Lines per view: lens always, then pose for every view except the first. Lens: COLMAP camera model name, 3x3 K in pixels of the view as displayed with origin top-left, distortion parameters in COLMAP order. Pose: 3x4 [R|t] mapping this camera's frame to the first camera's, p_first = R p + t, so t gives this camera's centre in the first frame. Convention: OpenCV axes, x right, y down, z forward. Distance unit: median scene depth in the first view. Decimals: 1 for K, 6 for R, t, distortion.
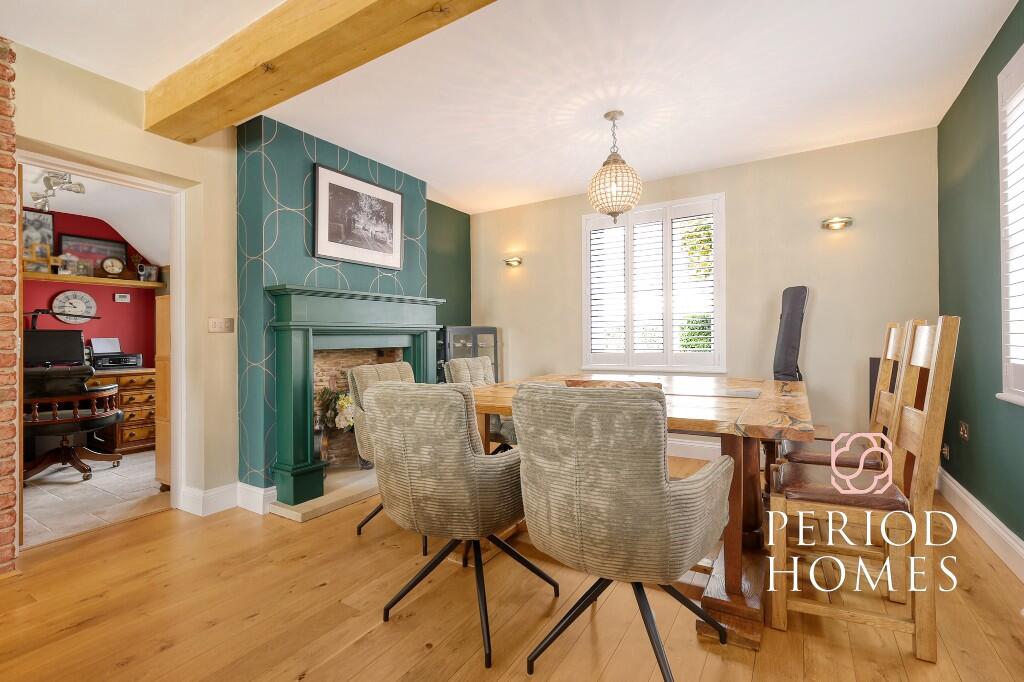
lens RADIAL K [[458.9, 0, 514.1], [0, 458.9, 330.5], [0, 0, 1]] dist [-0.001140, -0.000283]
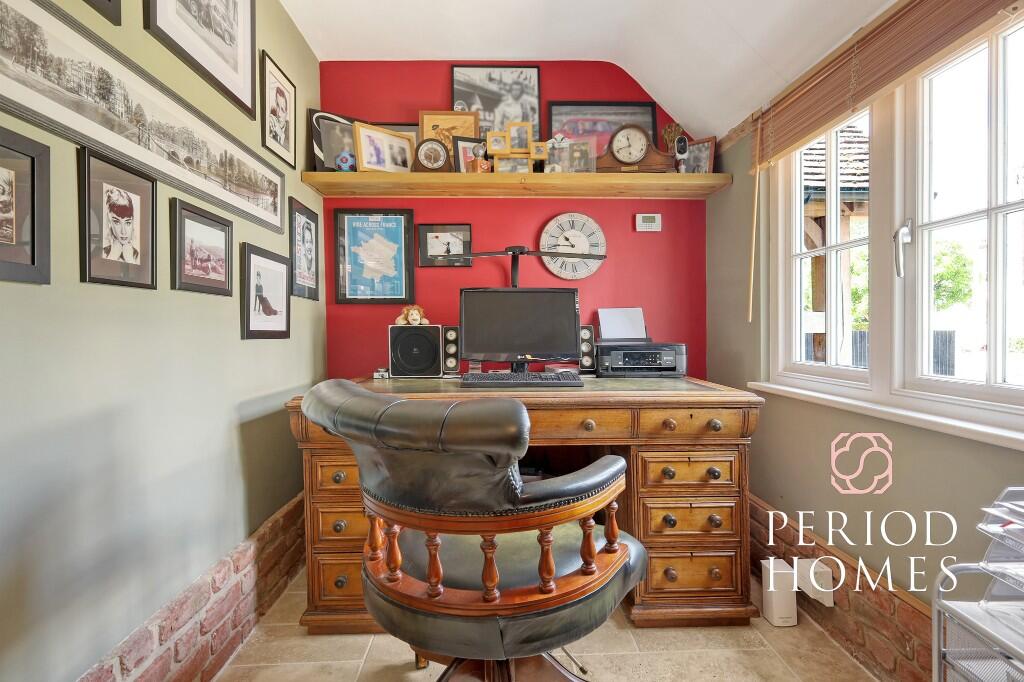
lens RADIAL K [[520.3, 0, 510.3], [0, 520.3, 332.5], [0, 0, 1]] dist [-0.002478, -0.000050]
pose [[0.551552, 0.004526, -0.834128, -0.526989], [0.017298, 0.999708, 0.016862, 0.032021], [0.833961, -0.023729, 0.551313, 0.632644]]
